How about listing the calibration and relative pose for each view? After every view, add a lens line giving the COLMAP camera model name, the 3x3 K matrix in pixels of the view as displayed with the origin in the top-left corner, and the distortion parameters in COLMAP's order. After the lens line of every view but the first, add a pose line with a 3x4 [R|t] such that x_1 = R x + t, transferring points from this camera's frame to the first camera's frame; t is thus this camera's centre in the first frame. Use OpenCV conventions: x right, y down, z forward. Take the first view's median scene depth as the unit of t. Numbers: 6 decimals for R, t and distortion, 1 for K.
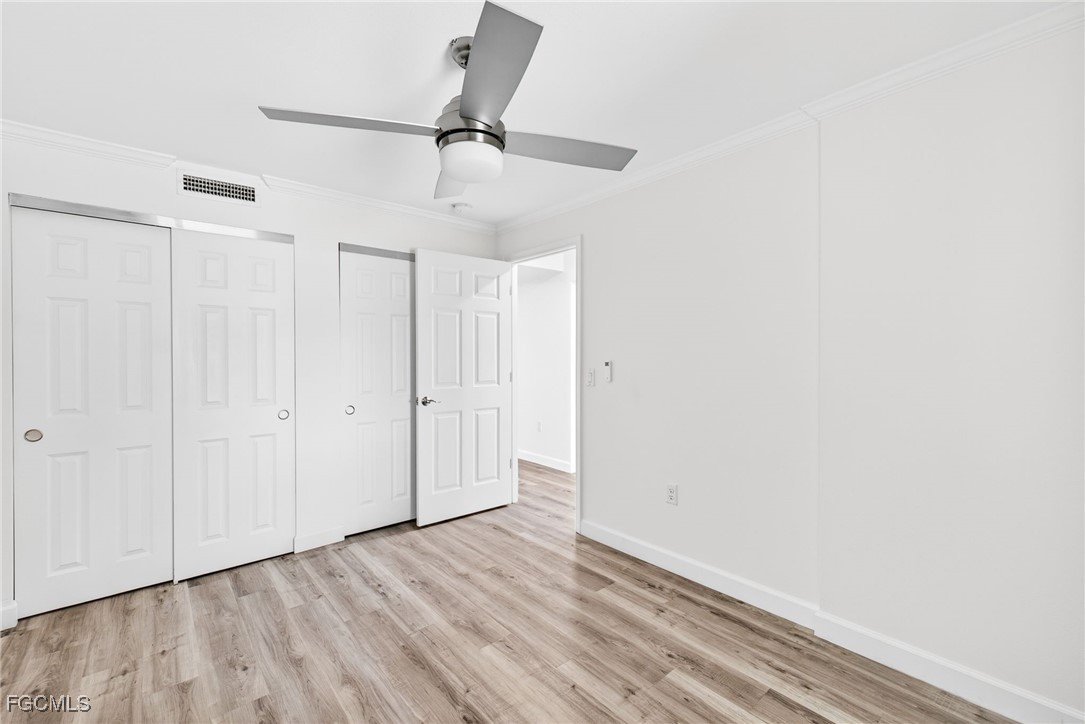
lens RADIAL K [[446.4, 0, 562.9], [0, 446.4, 358.2], [0, 0, 1]] dist [0.009943, 0.000056]
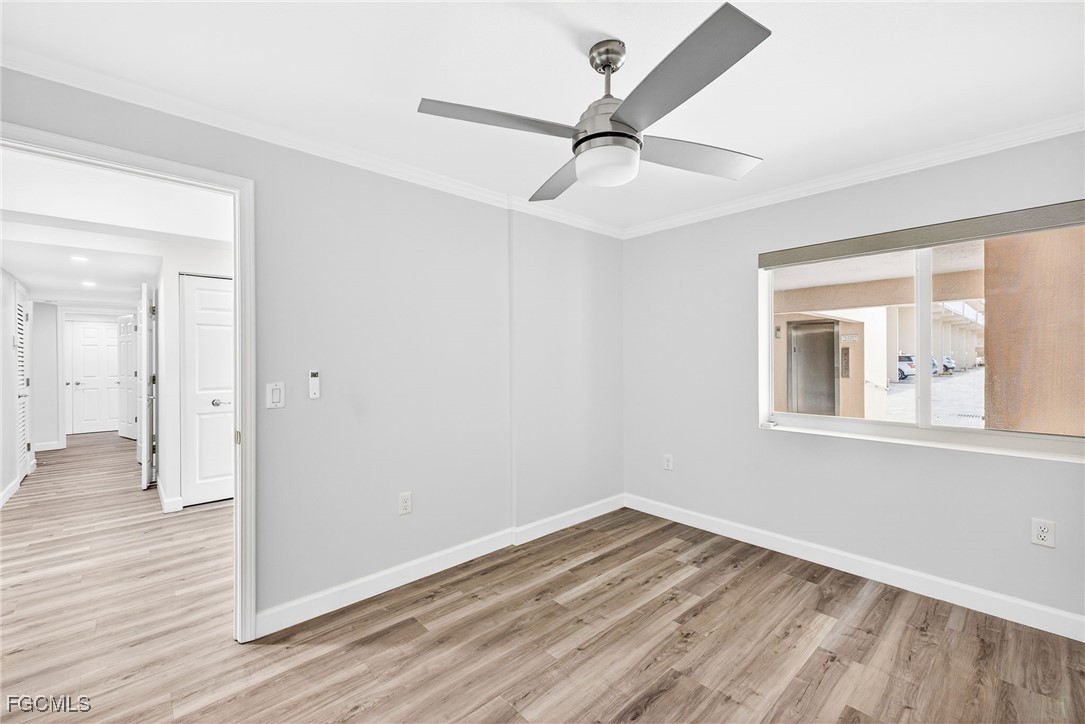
lens RADIAL K [[448.5, 0, 521.2], [0, 448.5, 360.2], [0, 0, 1]] dist [0.020664, -0.000001]
pose [[0.026267, 0.001368, 0.999654, -0.846106], [0.007883, 0.999968, -0.001575, -0.010744], [-0.999624, 0.007921, 0.026256, 0.819711]]
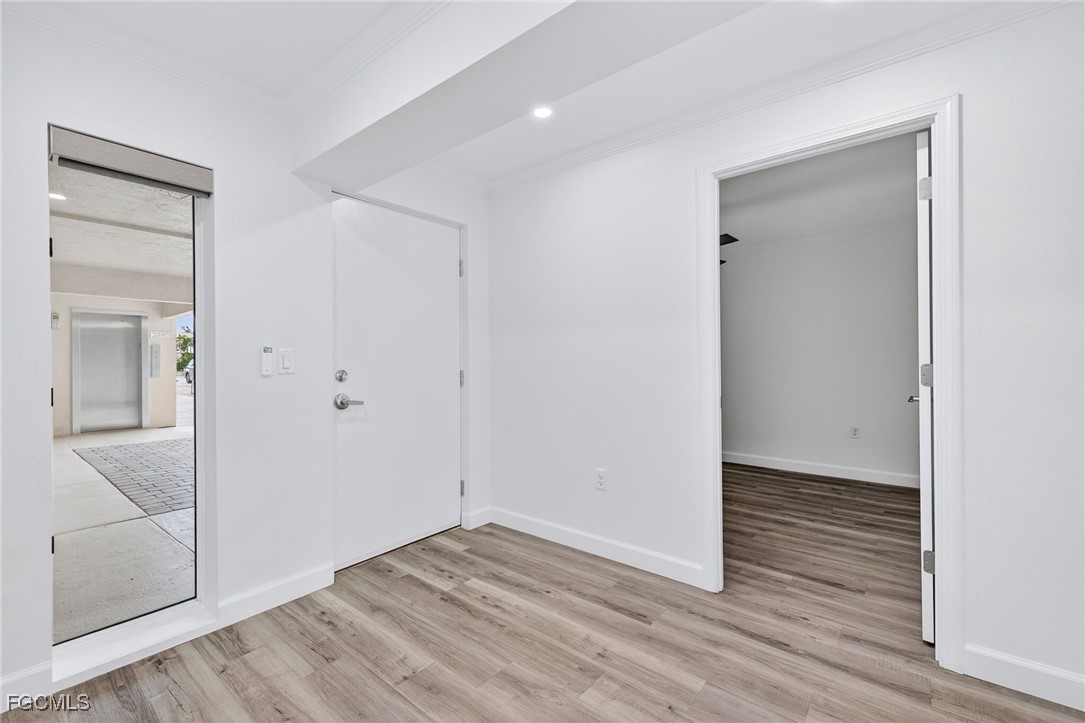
lens RADIAL K [[454.9, 0, 546.4], [0, 454.9, 358.3], [0, 0, 1]] dist [0.010929, -0.000012]
pose [[-0.989750, 0.008406, -0.142561, 0.568857], [0.008519, 0.999964, -0.000177, 0.035264], [0.142554, -0.001389, -0.989786, 2.352942]]
